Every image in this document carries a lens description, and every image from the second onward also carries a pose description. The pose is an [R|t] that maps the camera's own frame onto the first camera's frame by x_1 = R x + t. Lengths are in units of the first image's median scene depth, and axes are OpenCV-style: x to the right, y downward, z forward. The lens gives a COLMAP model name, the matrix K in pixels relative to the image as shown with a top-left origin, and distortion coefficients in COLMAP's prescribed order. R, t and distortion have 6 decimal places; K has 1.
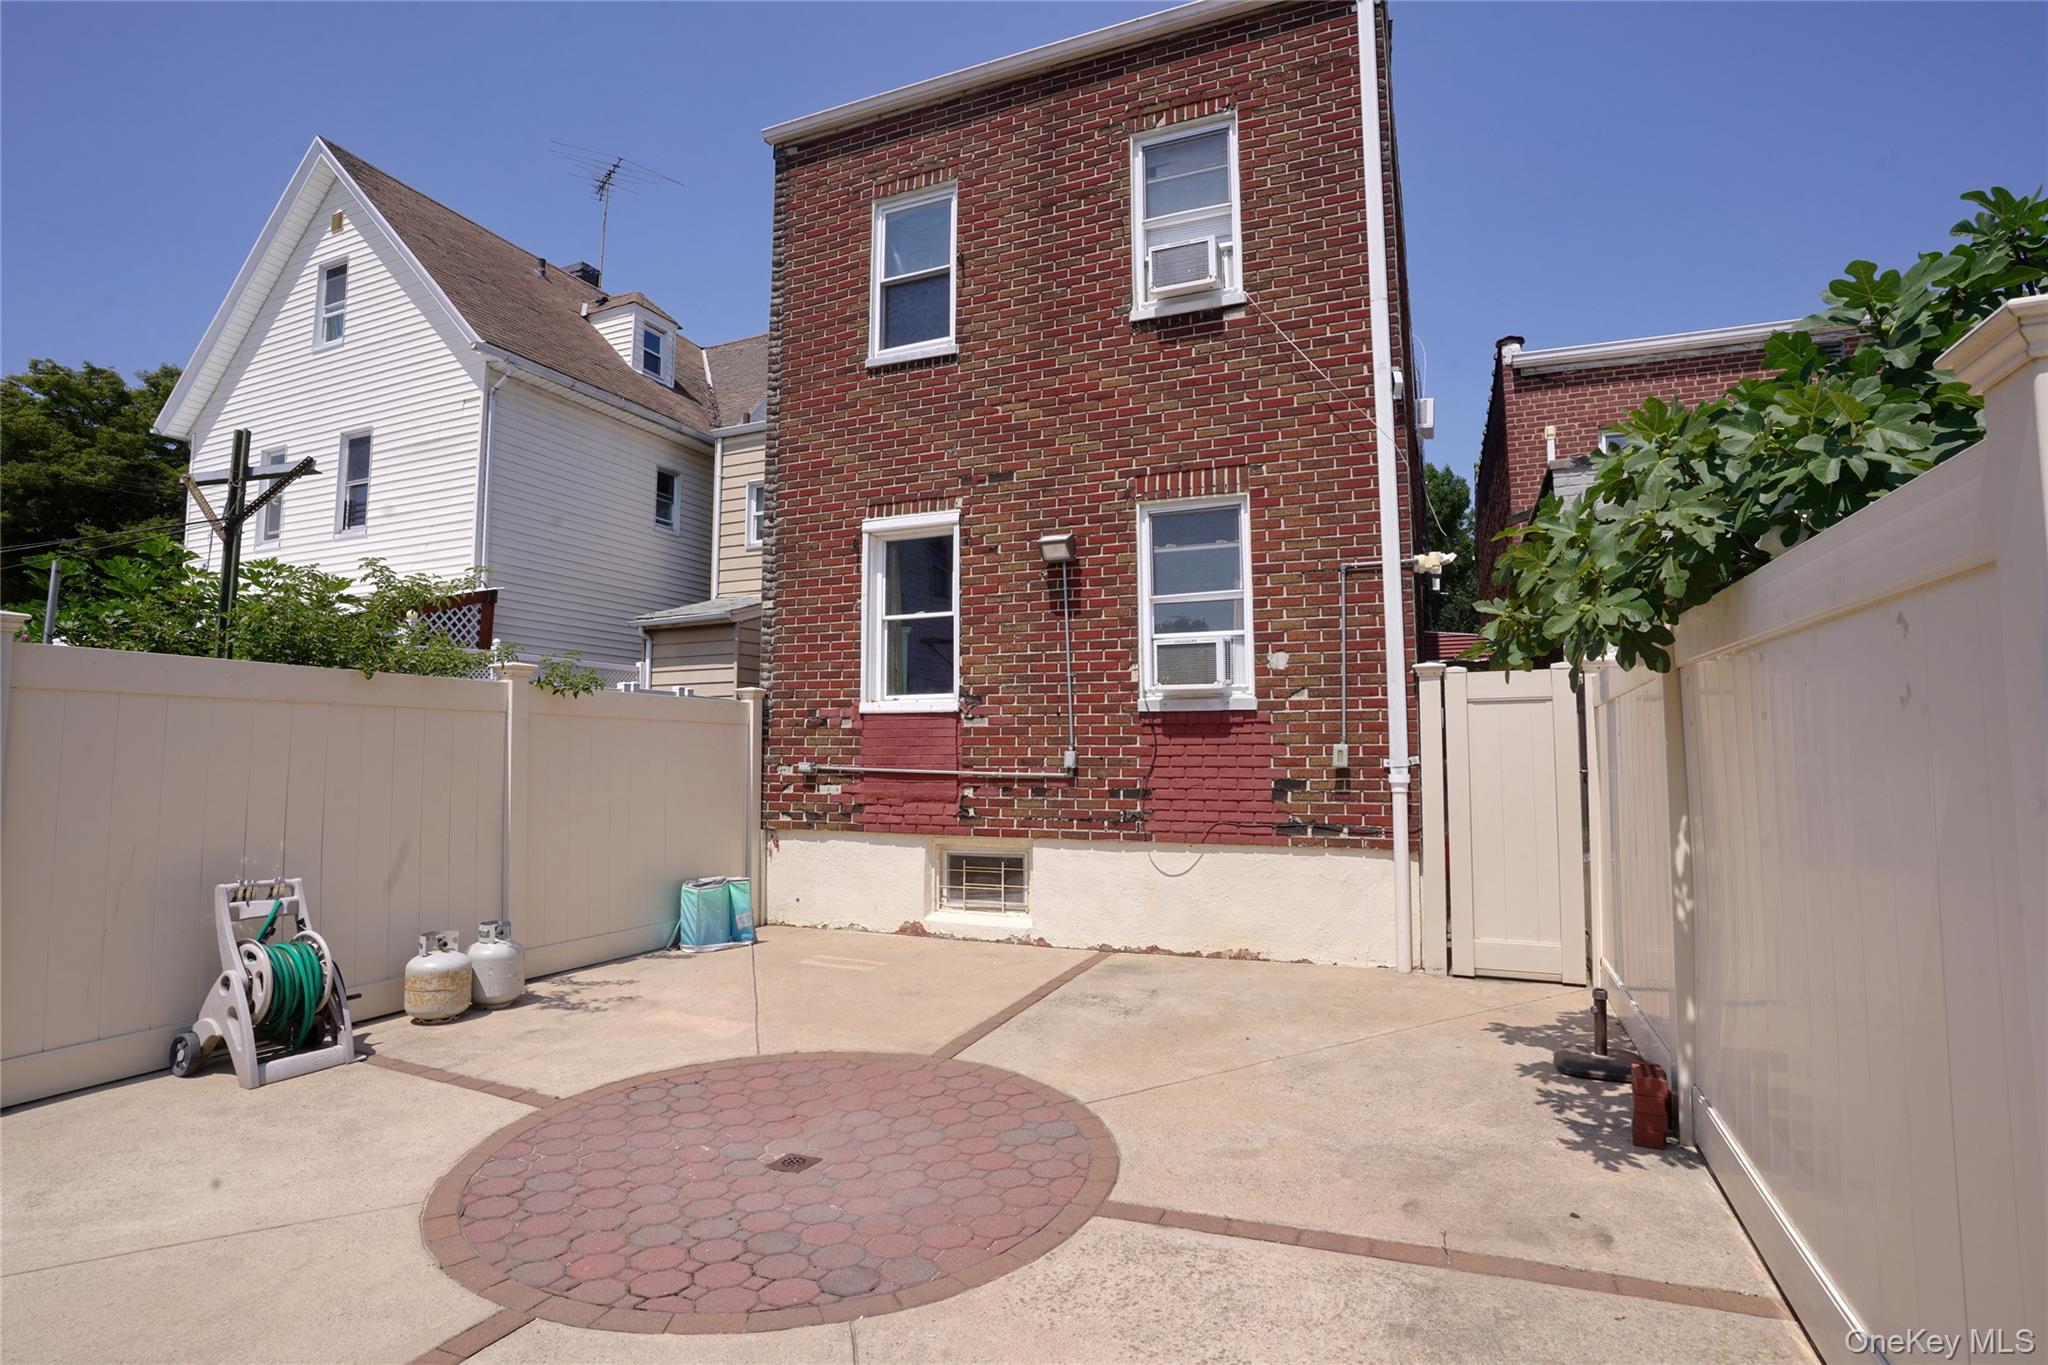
lens RADIAL K [[1002.0, 0, 1020.5], [0, 1002.0, 677.1], [0, 0, 1]] dist [-0.086818, 0.044091]
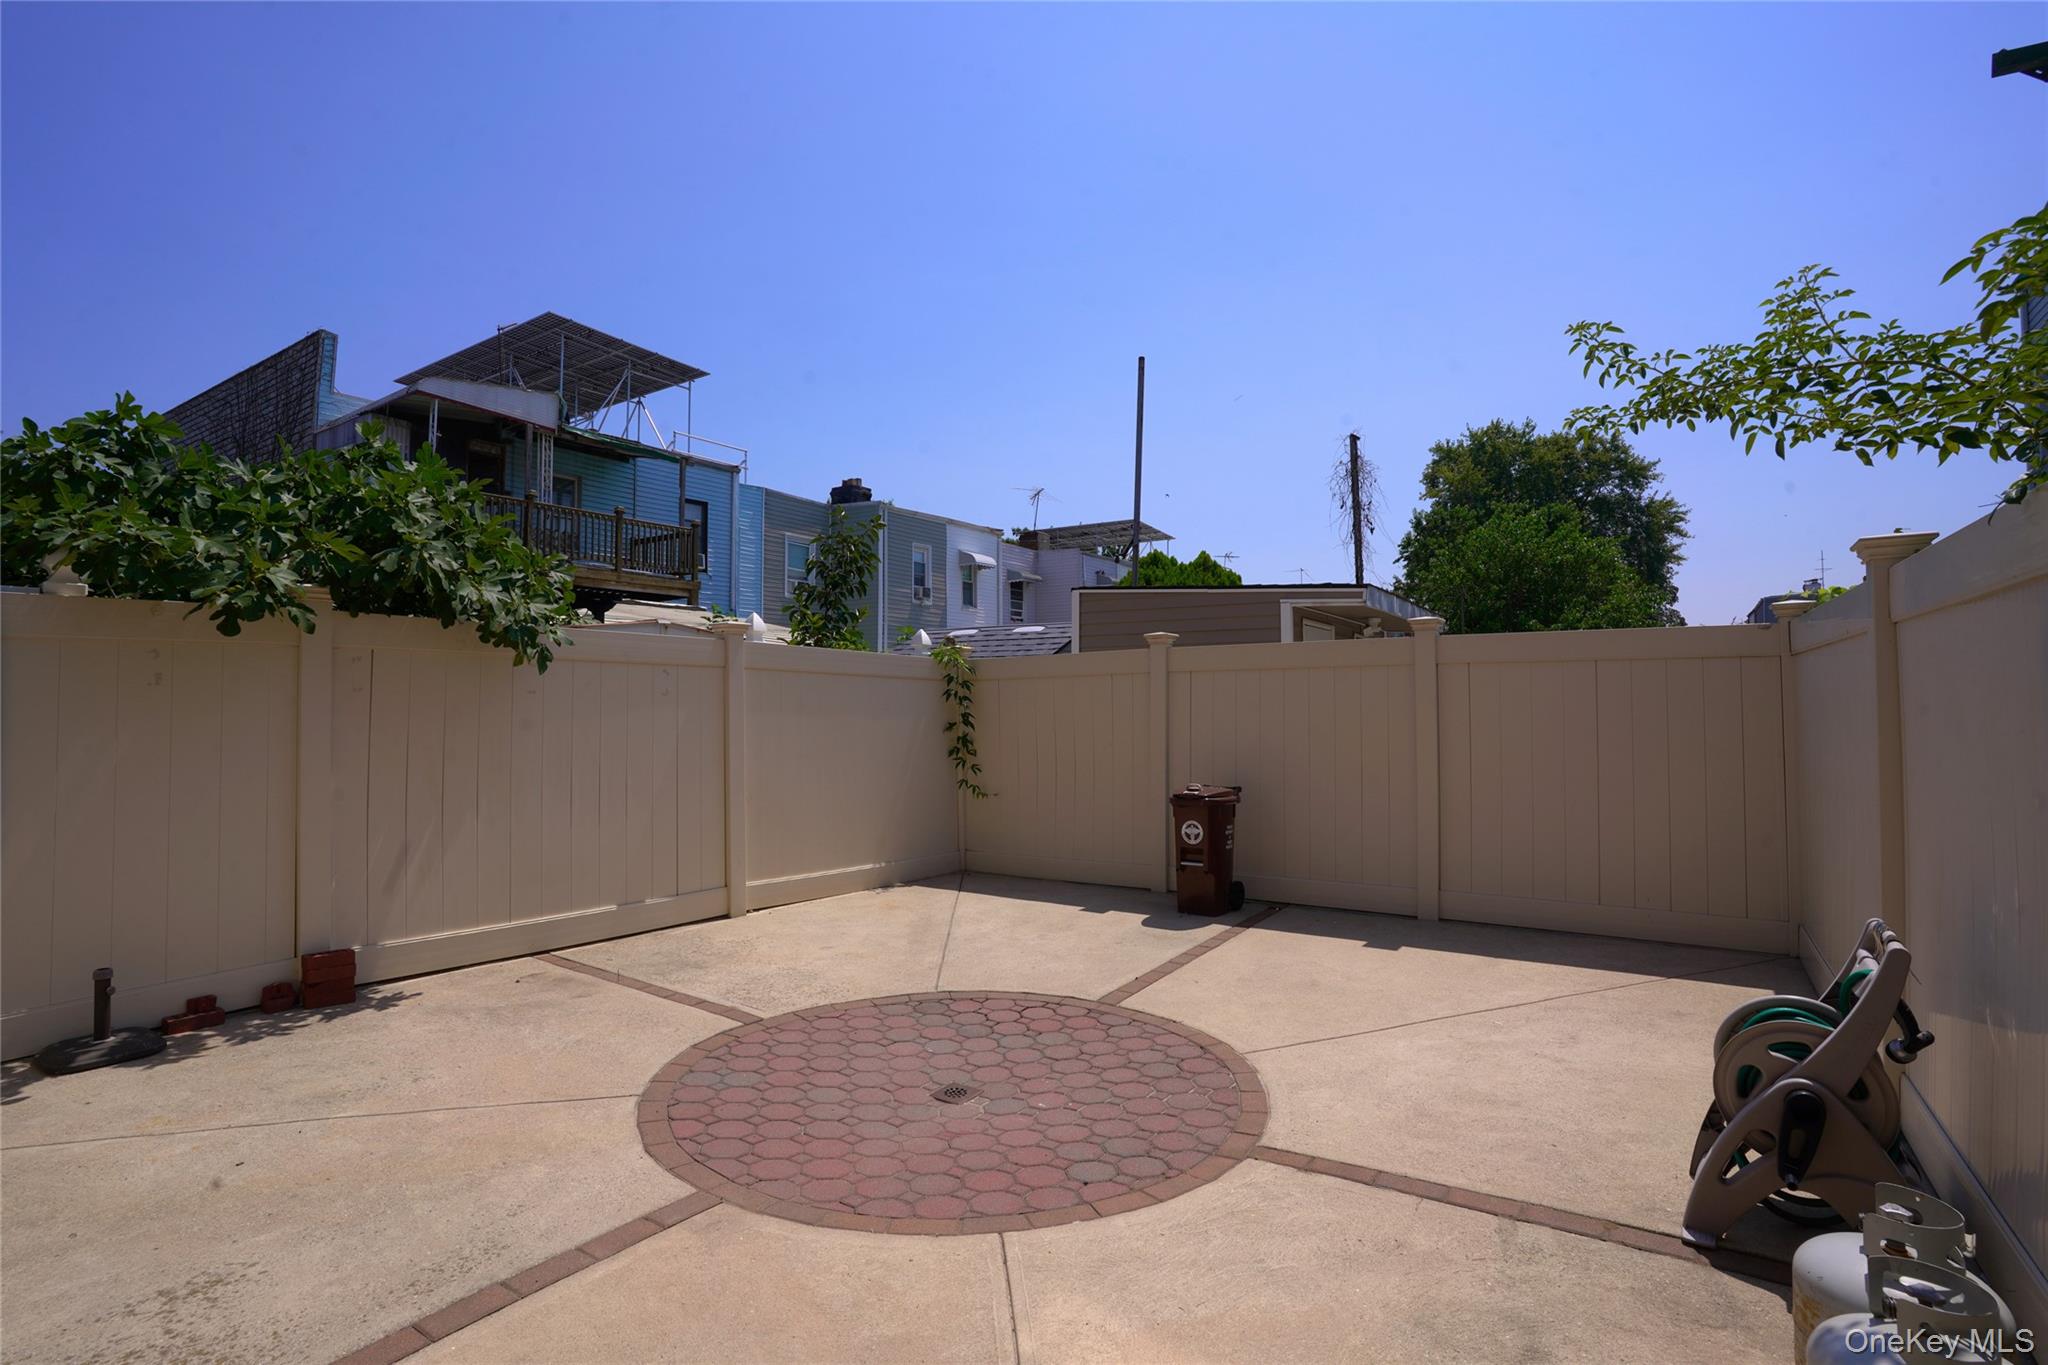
lens RADIAL K [[1002.0, 0, 1020.5], [0, 1002.0, 677.1], [0, 0, 1]] dist [-0.086818, 0.044091]
pose [[-0.981229, 0.011509, 0.192501, -0.259846], [-0.009151, 0.994314, -0.106090, 0.082470], [-0.192628, -0.105860, -0.975545, 1.056938]]
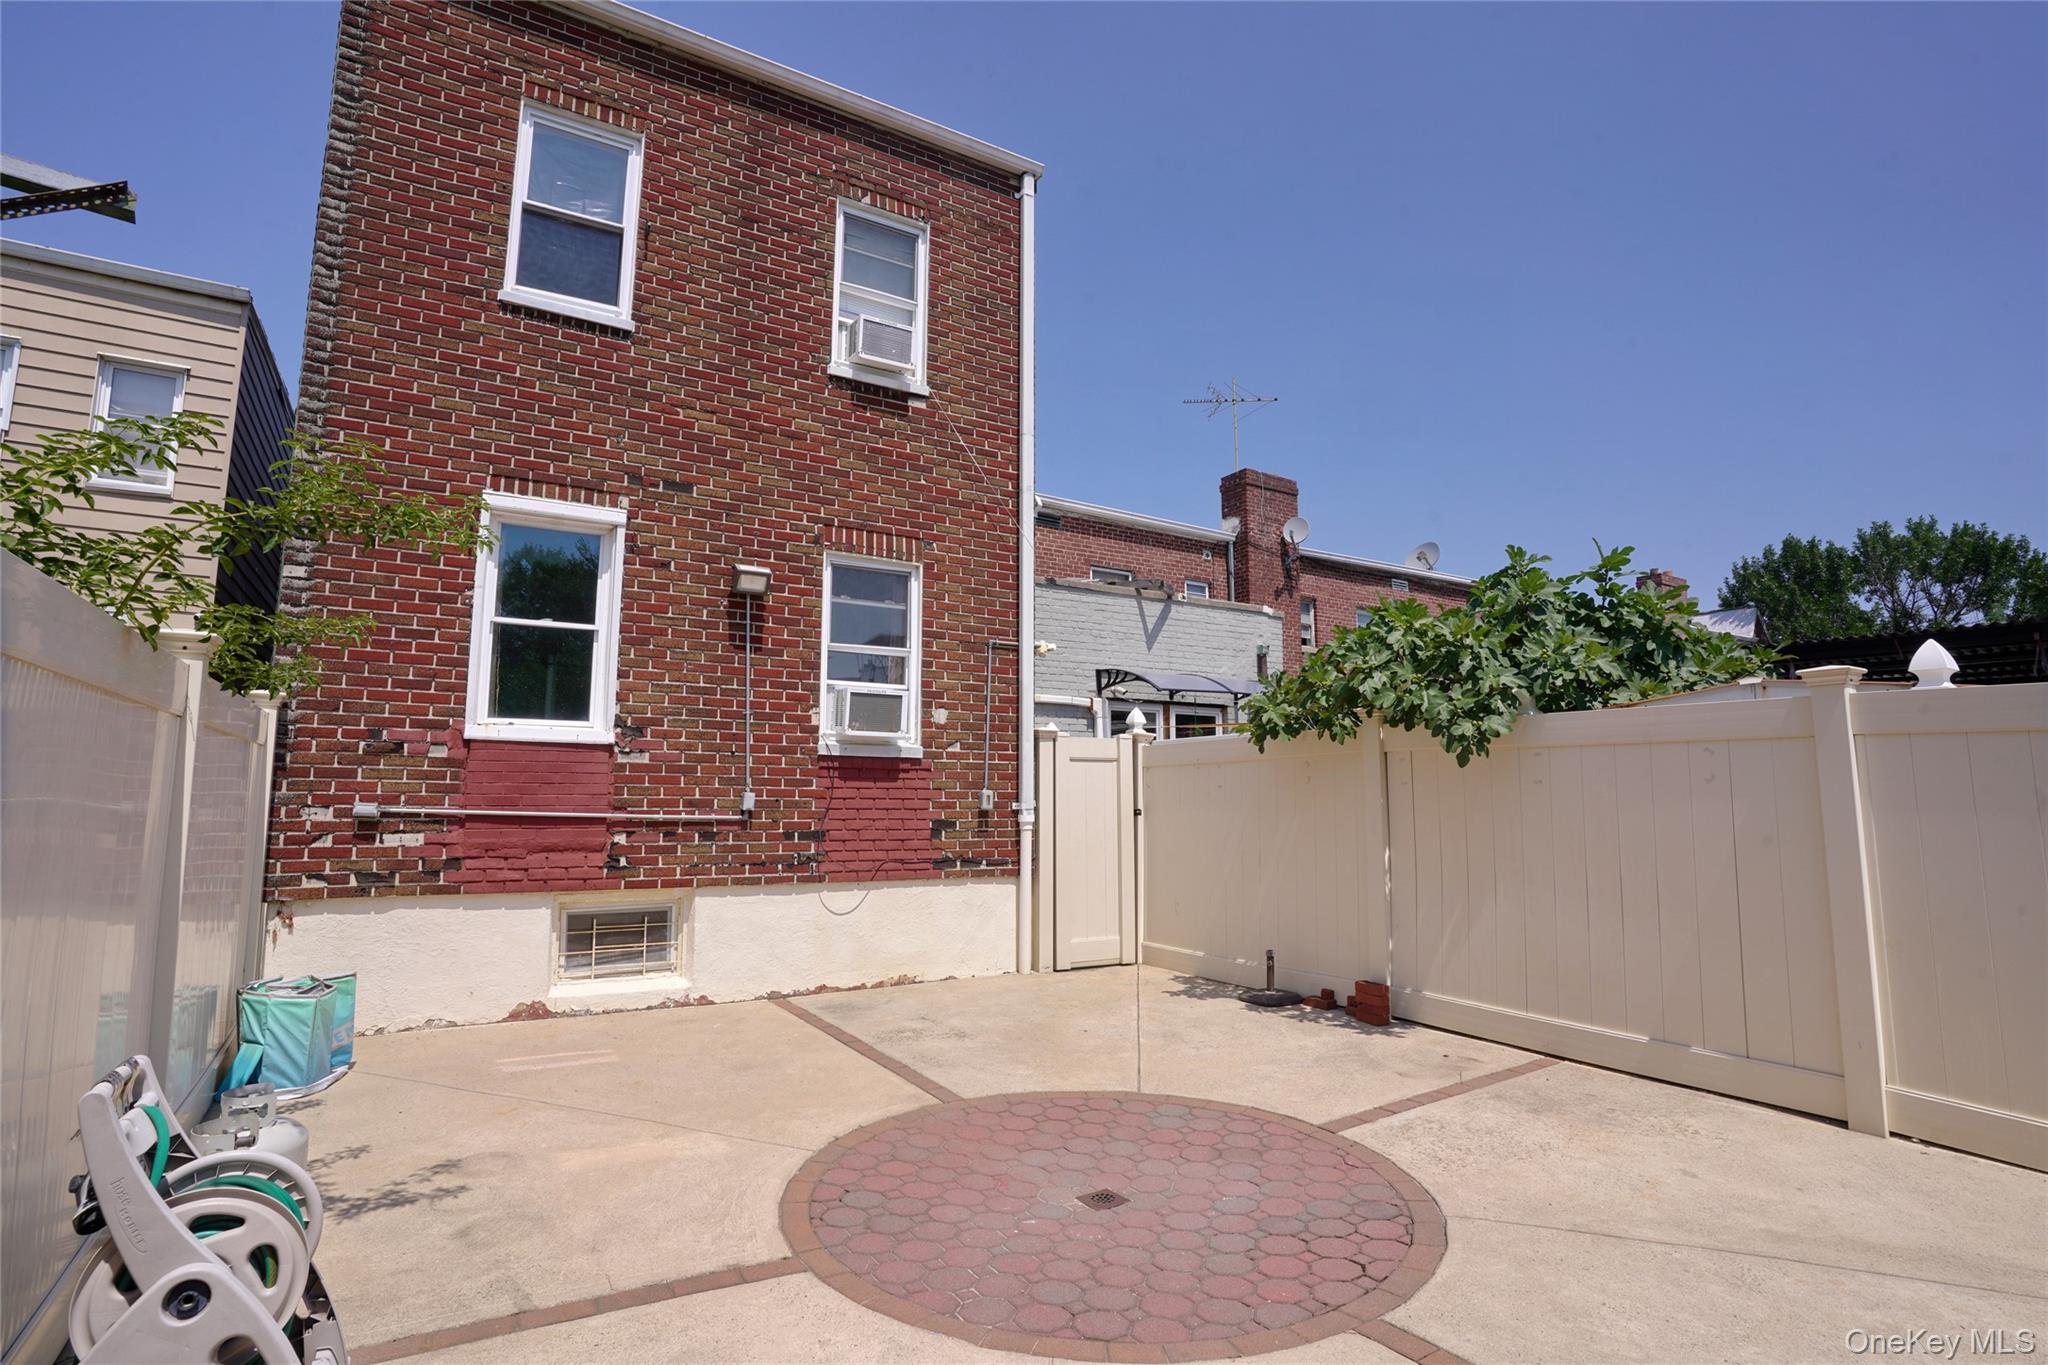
lens RADIAL K [[1002.0, 0, 1020.5], [0, 1002.0, 677.1], [0, 0, 1]] dist [-0.086818, 0.044091]
pose [[0.576014, 0.100867, 0.811193, -0.595900], [-0.069148, 0.994813, -0.074599, 0.017630], [-0.814510, -0.013122, 0.580001, 0.245914]]
